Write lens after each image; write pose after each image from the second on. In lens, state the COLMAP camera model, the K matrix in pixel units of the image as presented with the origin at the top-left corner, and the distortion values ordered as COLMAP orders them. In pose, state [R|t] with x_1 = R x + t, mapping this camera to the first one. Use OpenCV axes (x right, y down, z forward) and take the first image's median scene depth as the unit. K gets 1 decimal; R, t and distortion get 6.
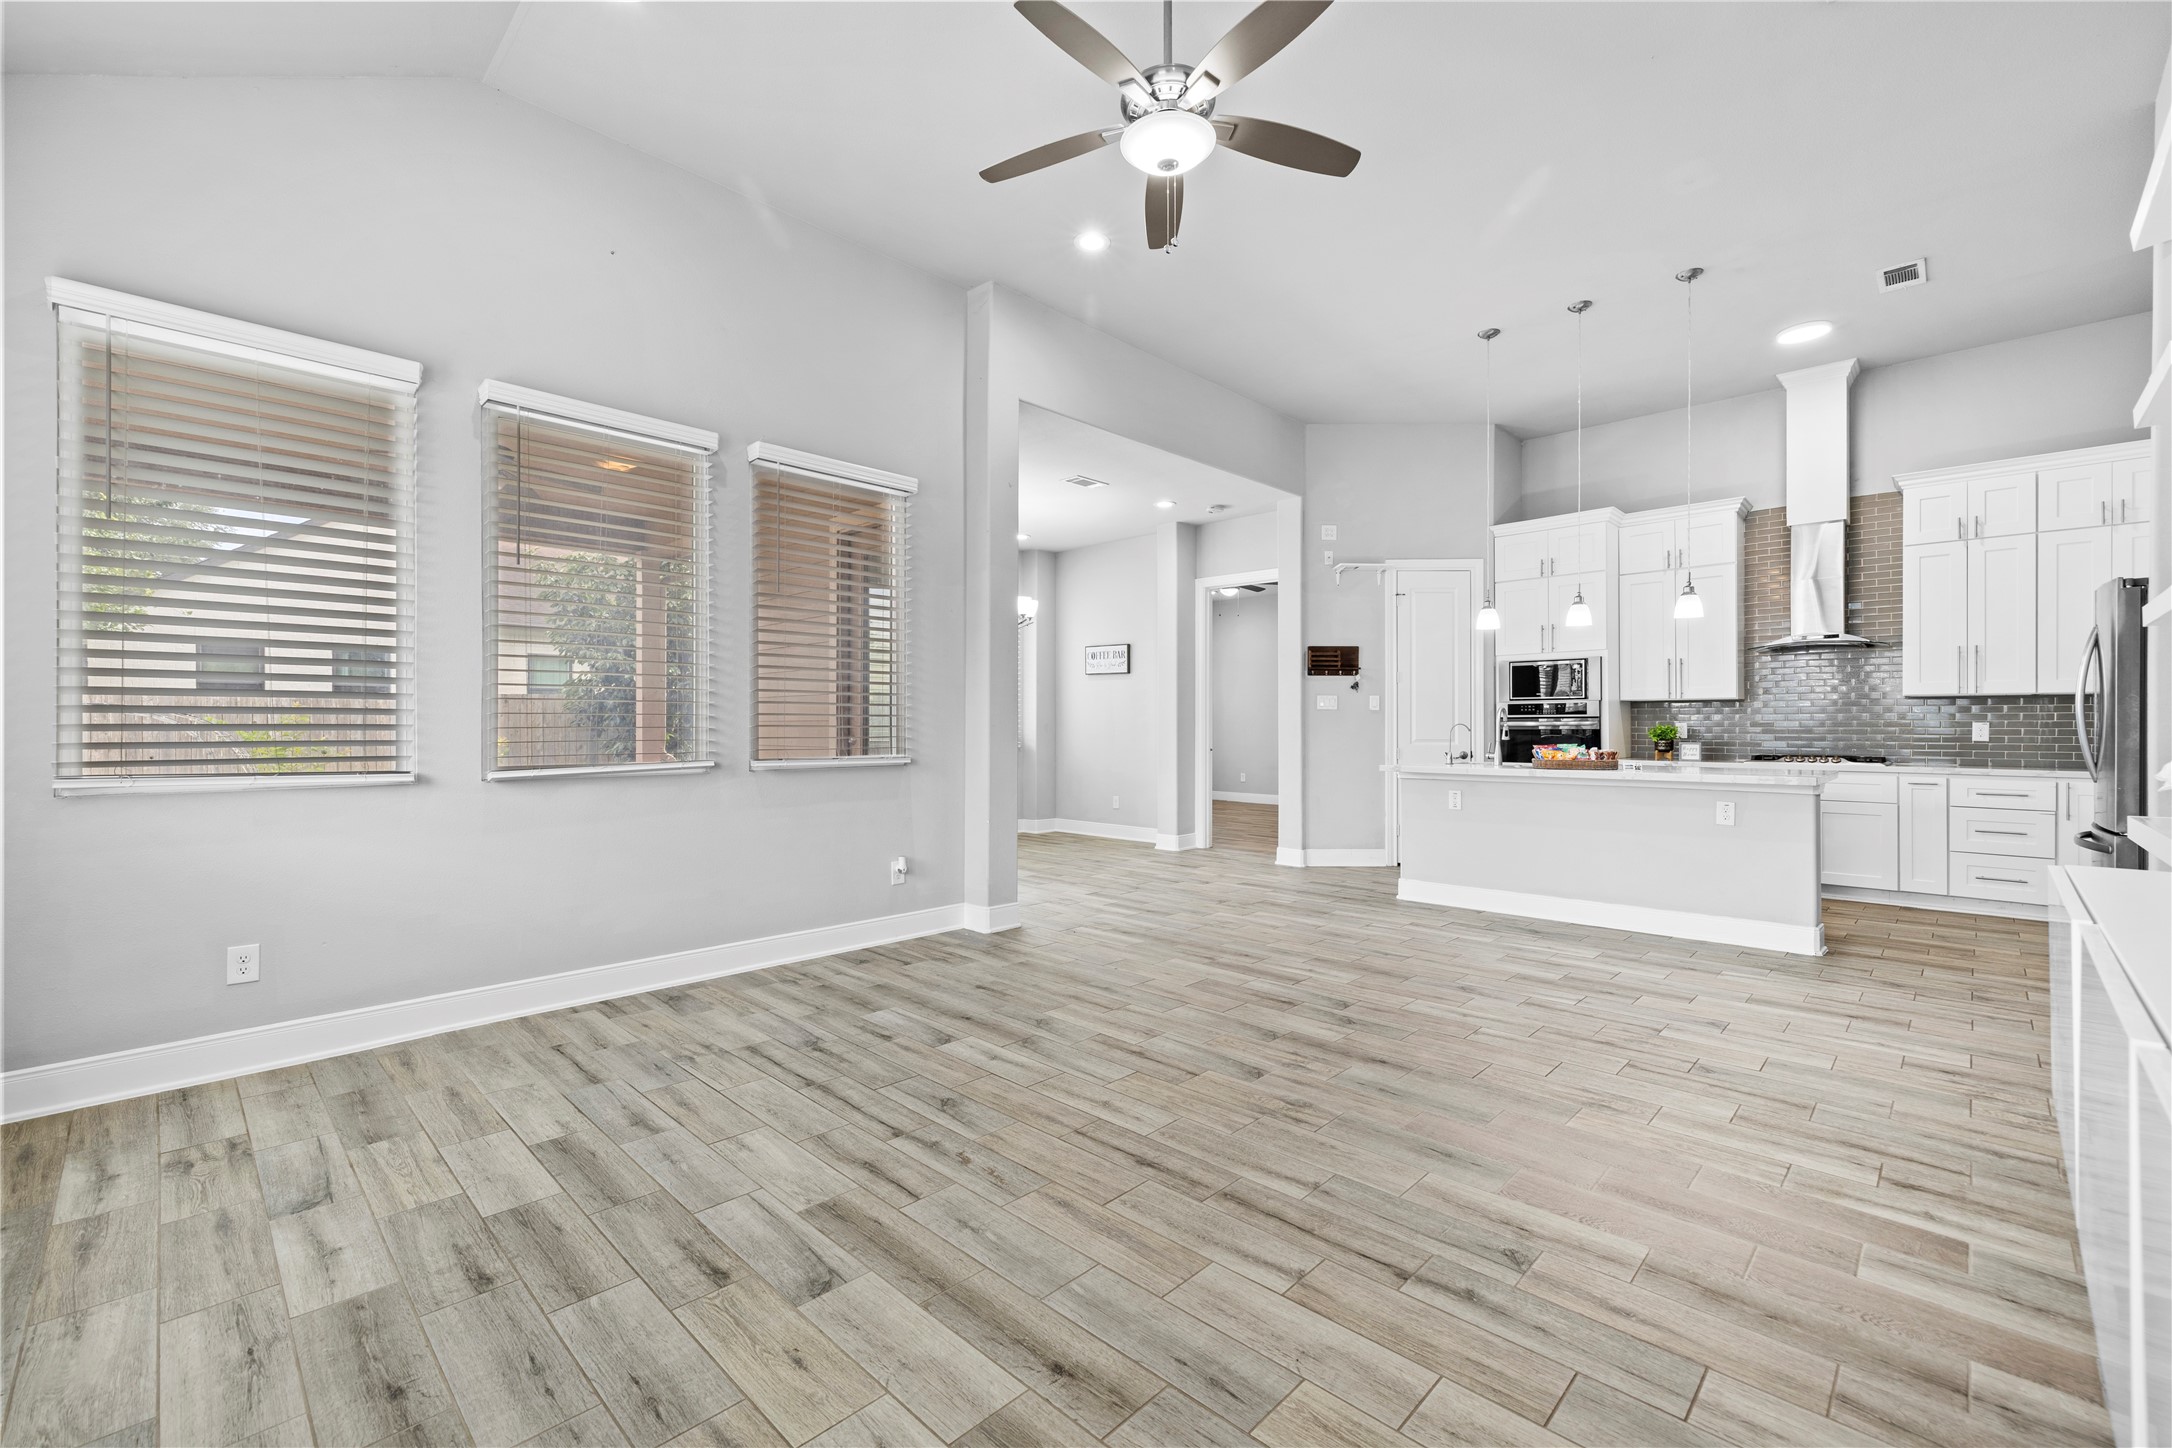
lens RADIAL K [[911.9, 0, 1083.2], [0, 911.9, 723.3], [0, 0, 1]] dist [0.001305, 0.000129]
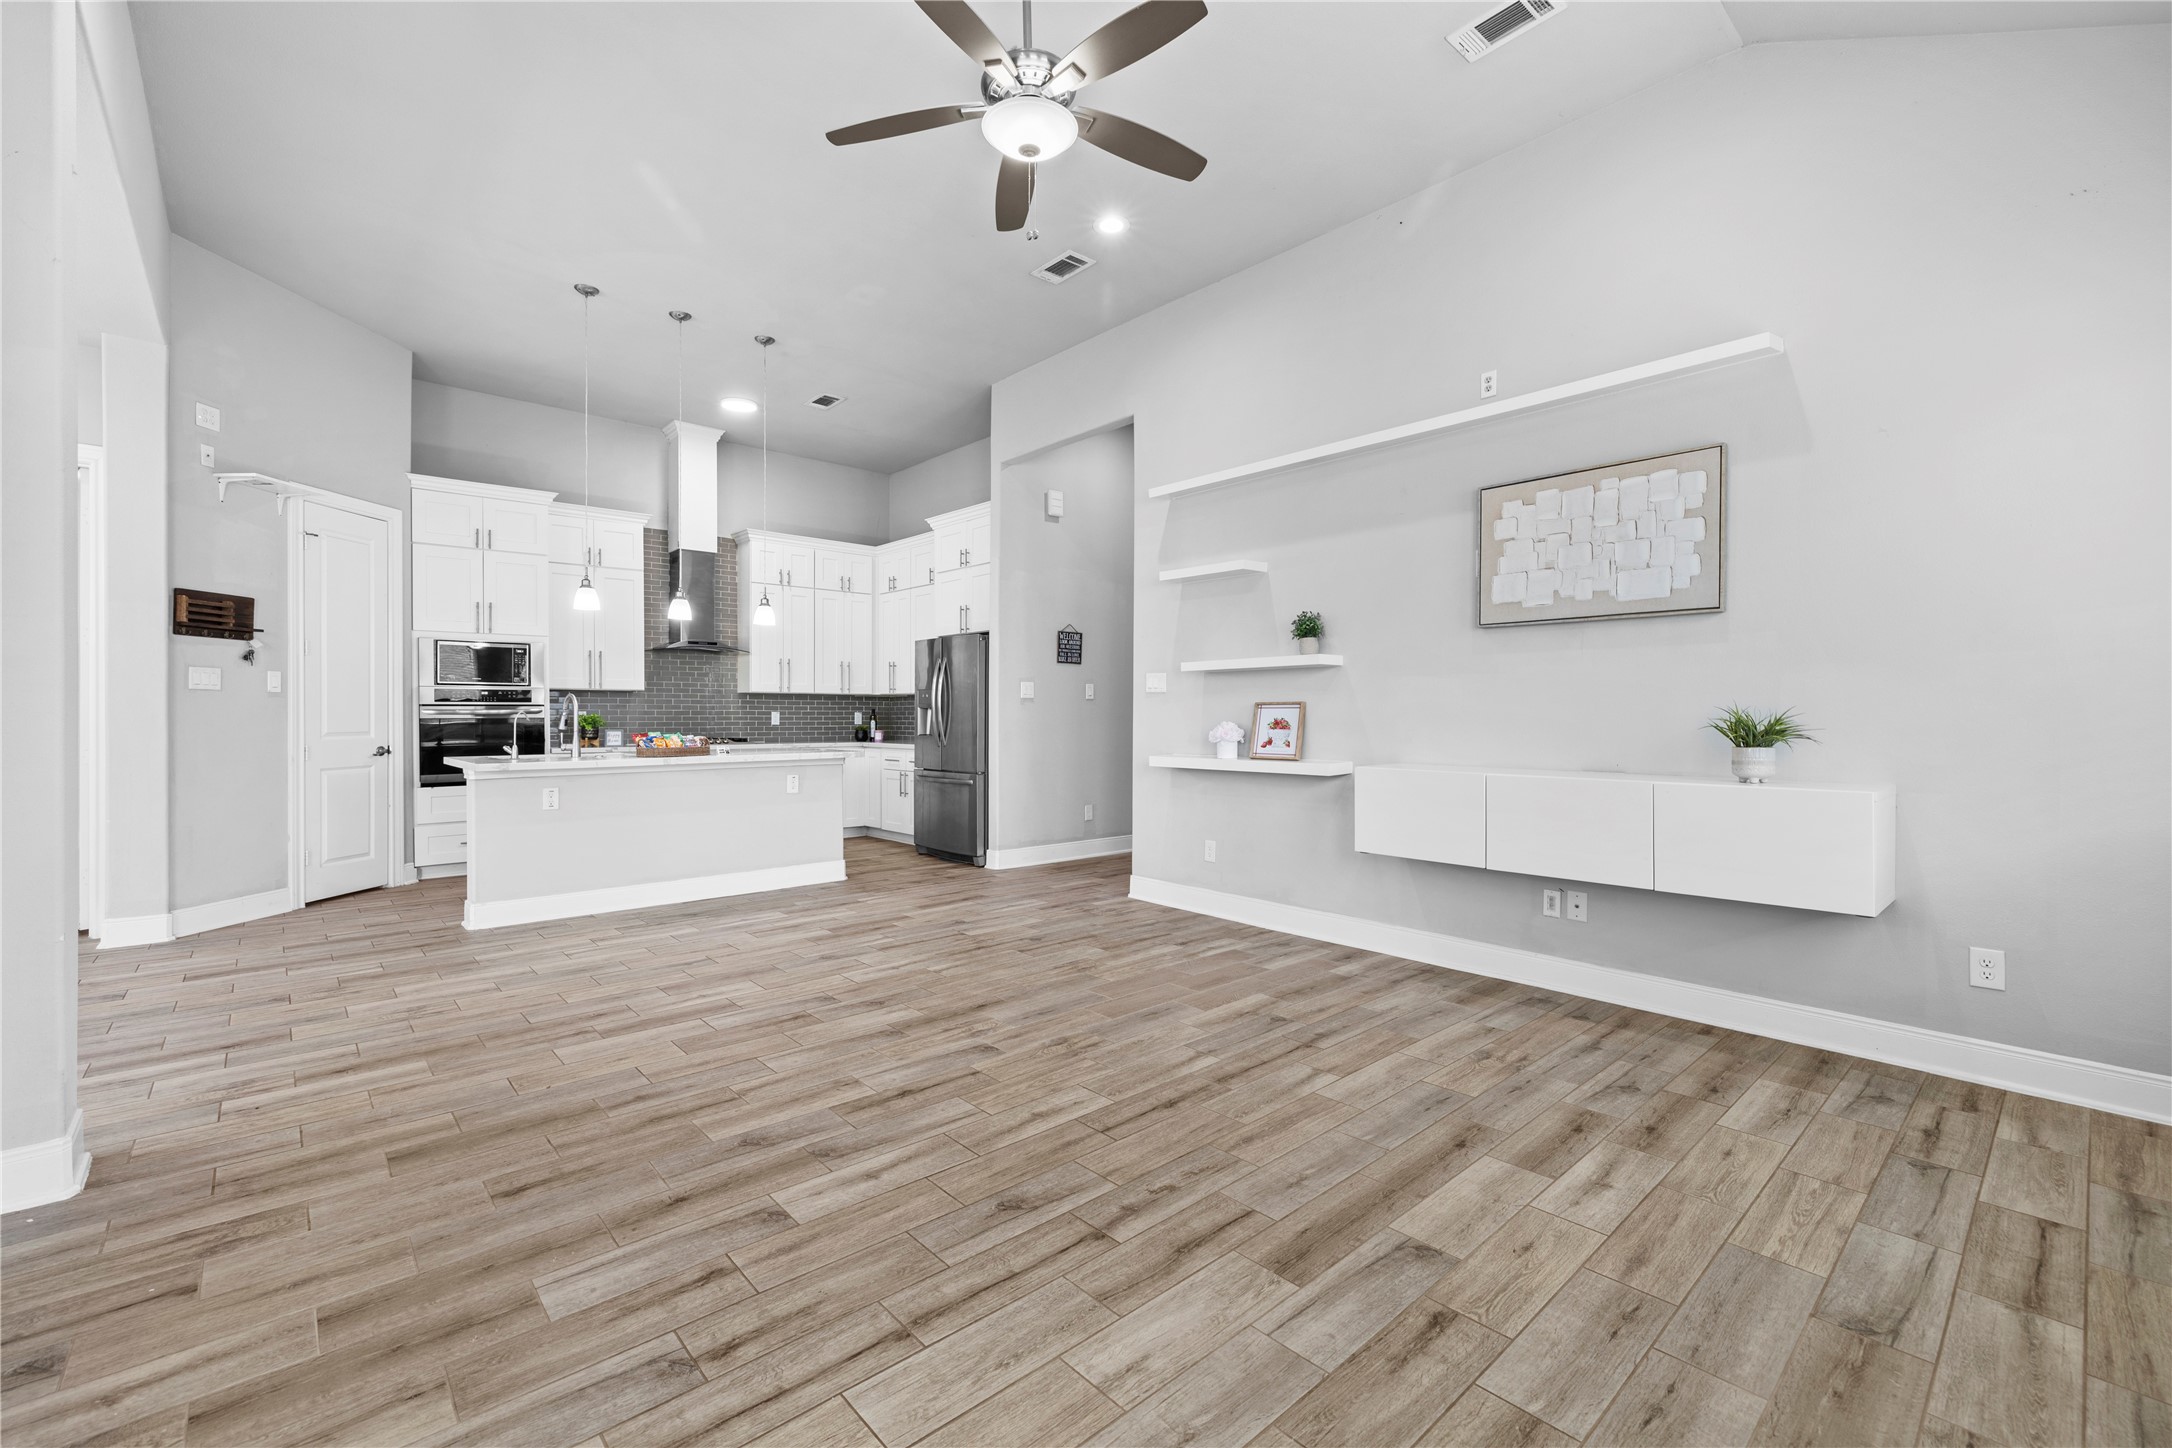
lens RADIAL K [[911.9, 0, 1083.2], [0, 911.9, 723.3], [0, 0, 1]] dist [0.001305, 0.000129]
pose [[0.063791, -0.010333, 0.997910, -0.776605], [-0.003540, 0.999938, 0.010580, -0.000097], [-0.997957, -0.004207, 0.063750, 0.761376]]
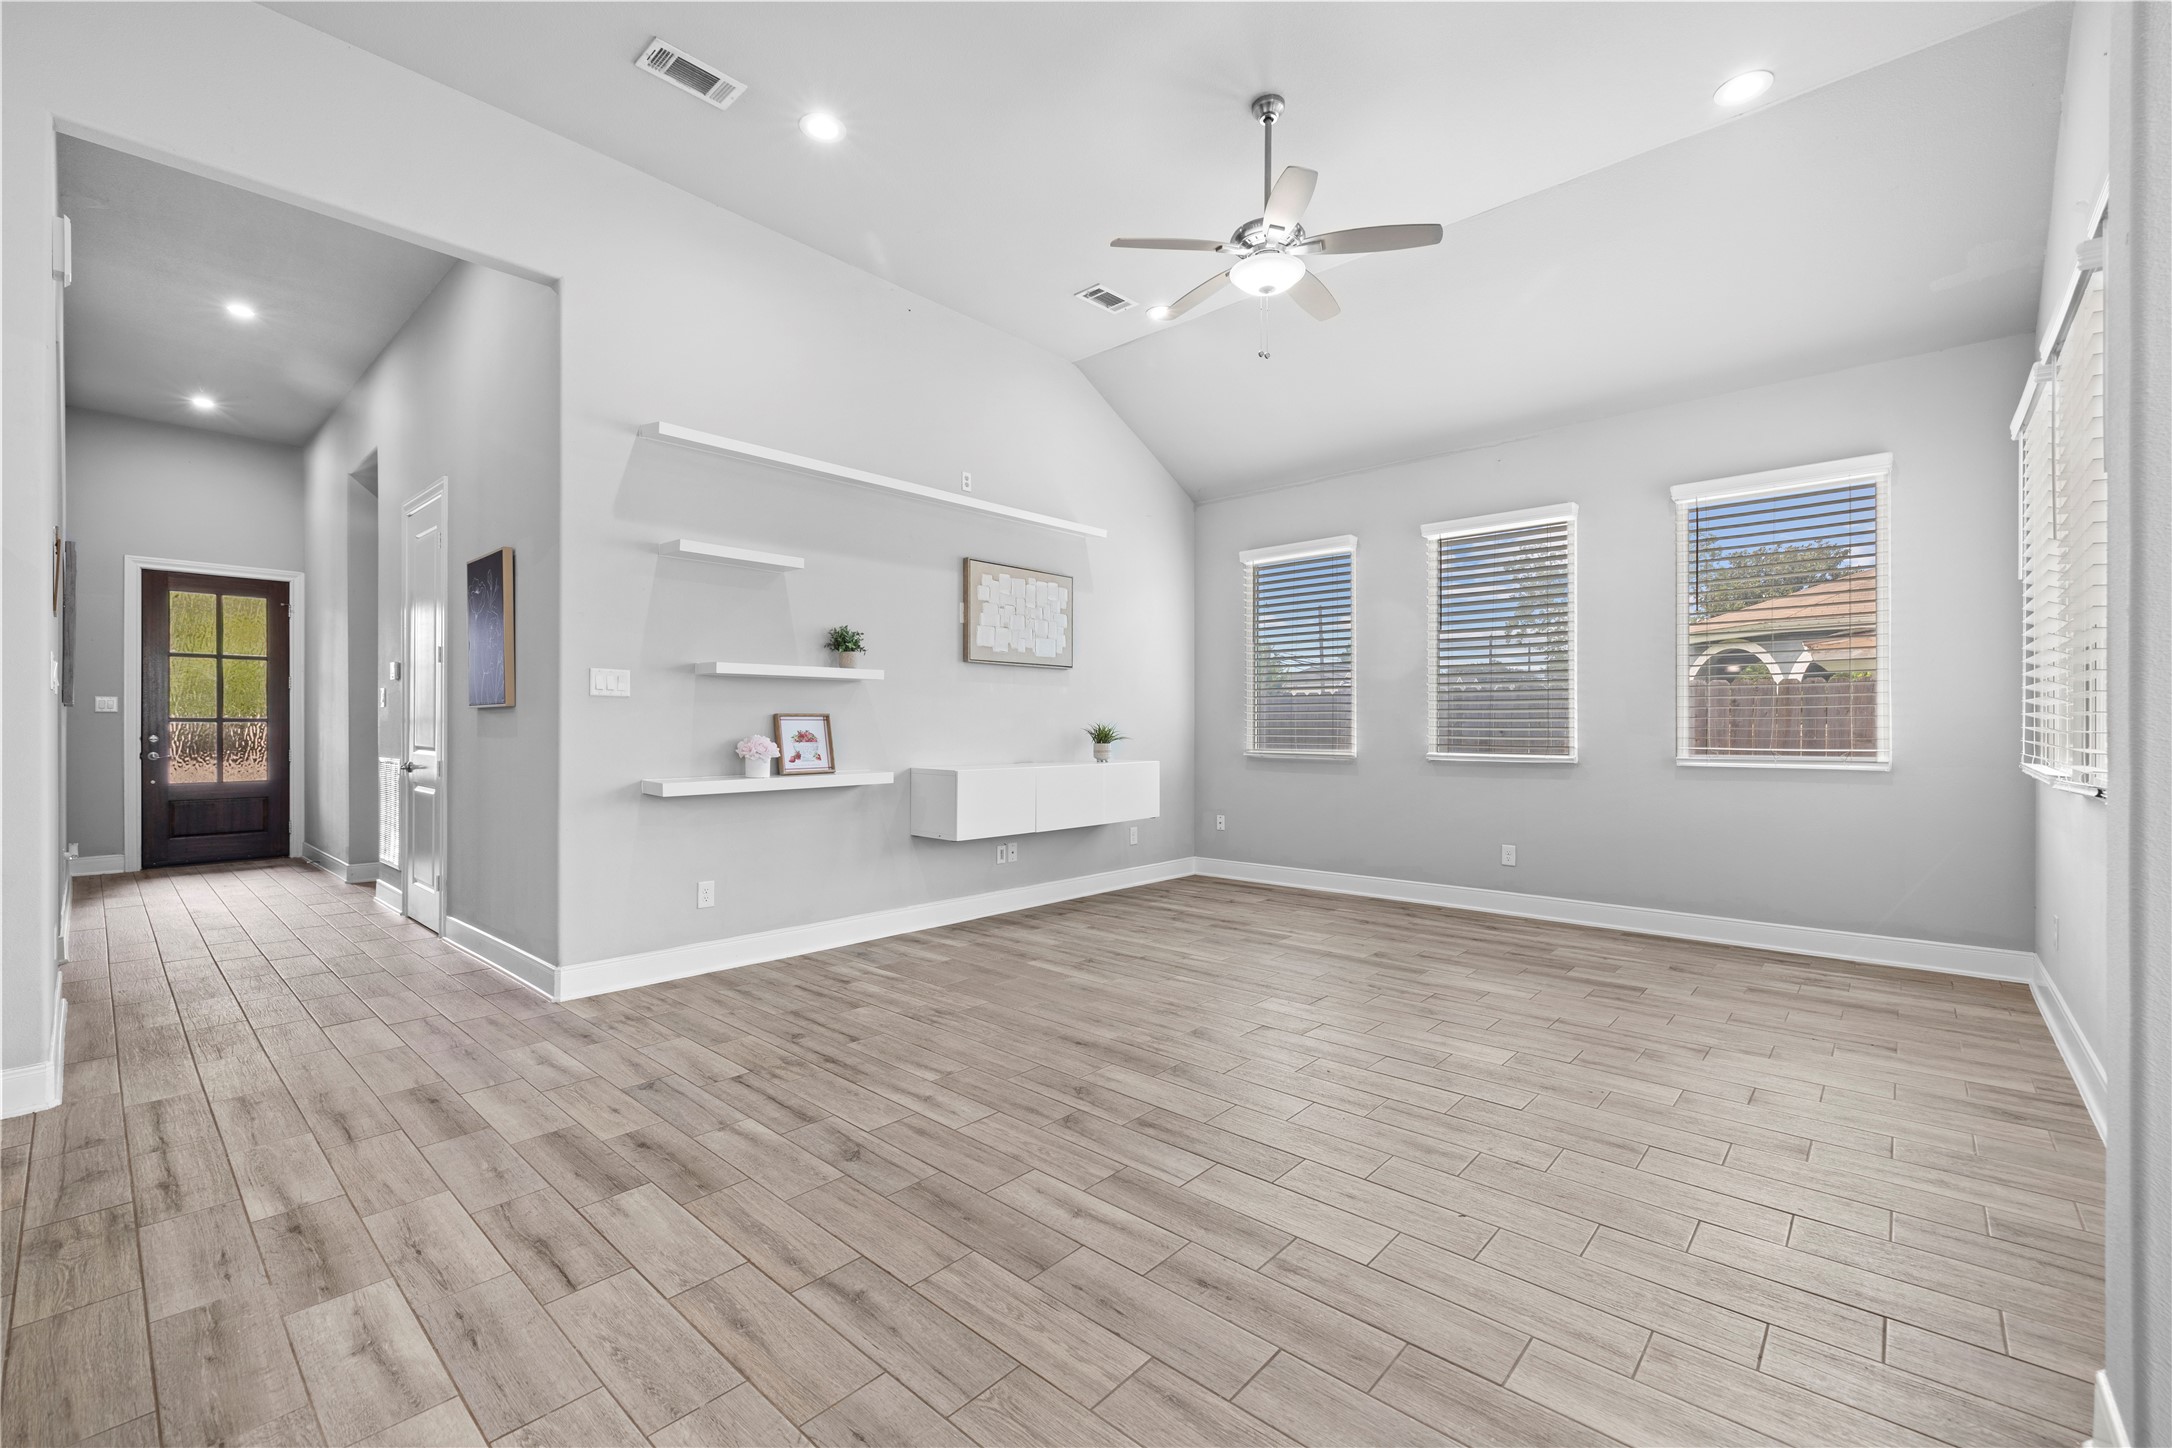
lens RADIAL K [[911.9, 0, 1083.2], [0, 911.9, 723.3], [0, 0, 1]] dist [0.001305, 0.000129]
pose [[-0.999241, -0.000345, -0.038944, 0.347304], [-0.000158, 0.999988, -0.004796, 0.001524], [0.038945, -0.004786, -0.999230, 1.970775]]
